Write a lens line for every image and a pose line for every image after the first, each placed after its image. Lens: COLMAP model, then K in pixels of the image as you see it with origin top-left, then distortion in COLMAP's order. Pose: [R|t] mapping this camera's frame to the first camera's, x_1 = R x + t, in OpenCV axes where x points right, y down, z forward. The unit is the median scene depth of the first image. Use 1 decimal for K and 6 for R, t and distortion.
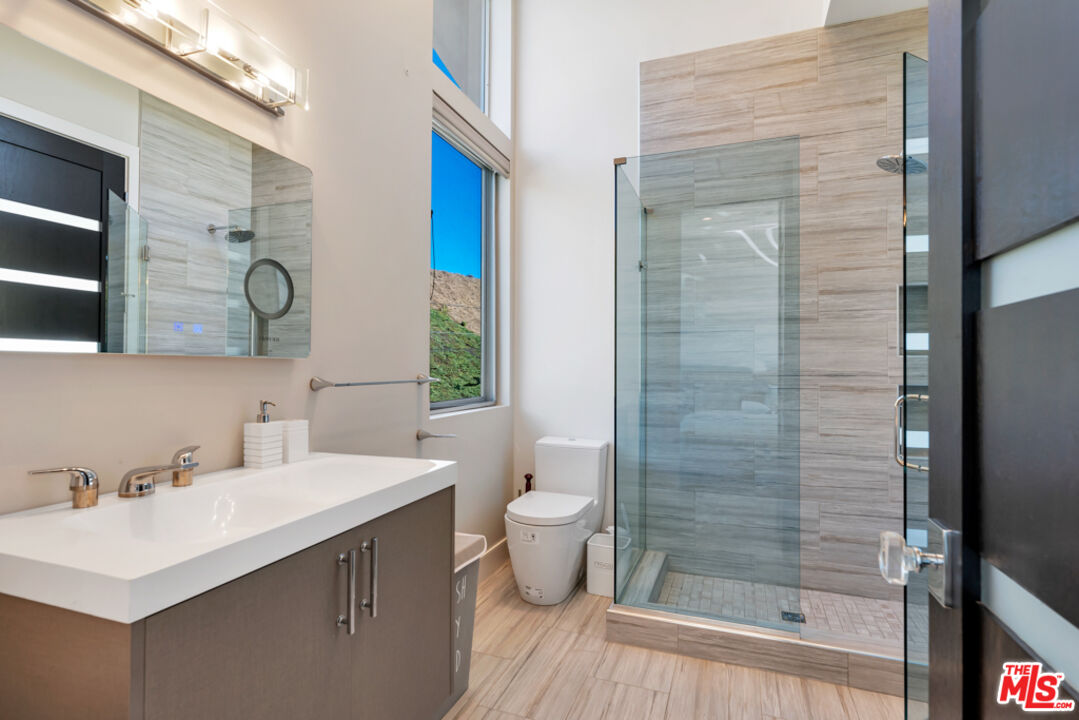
lens RADIAL K [[475.3, 0, 539.5], [0, 475.3, 360.0], [0, 0, 1]] dist [-0.000825, -0.000381]
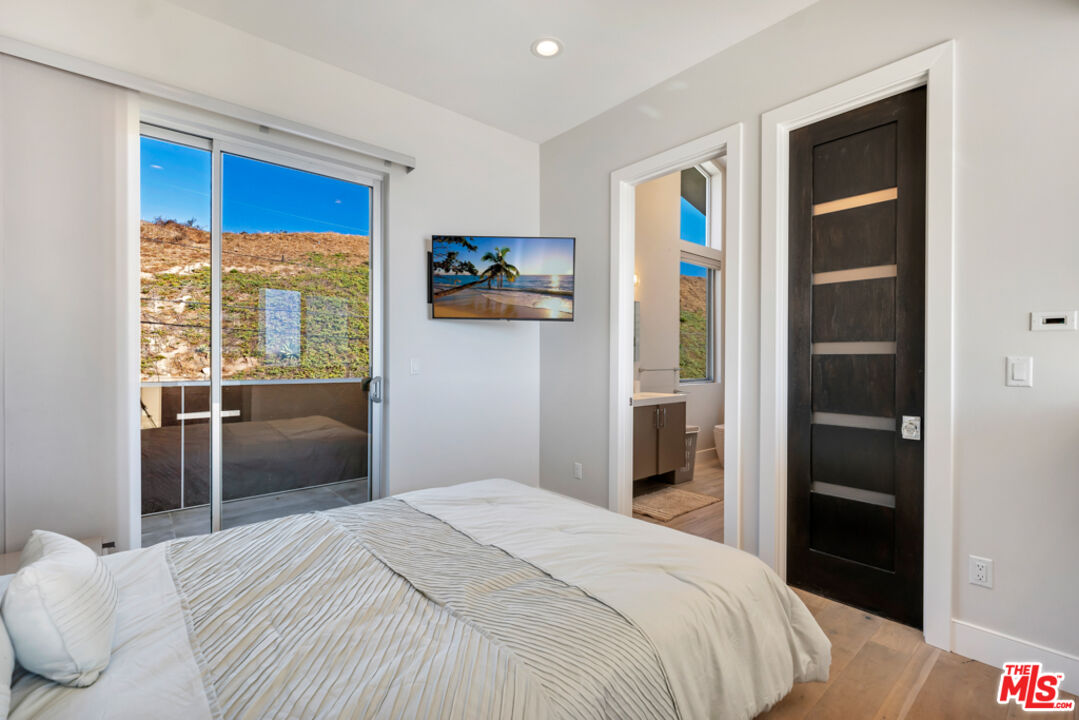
lens RADIAL K [[475.3, 0, 539.5], [0, 475.3, 360.0], [0, 0, 1]] dist [-0.000825, -0.000381]
pose [[0.862001, 0.005425, -0.506878, 0.354720], [0.001767, 0.999904, 0.013707, -0.037470], [0.506904, -0.012711, 0.861909, -1.347050]]
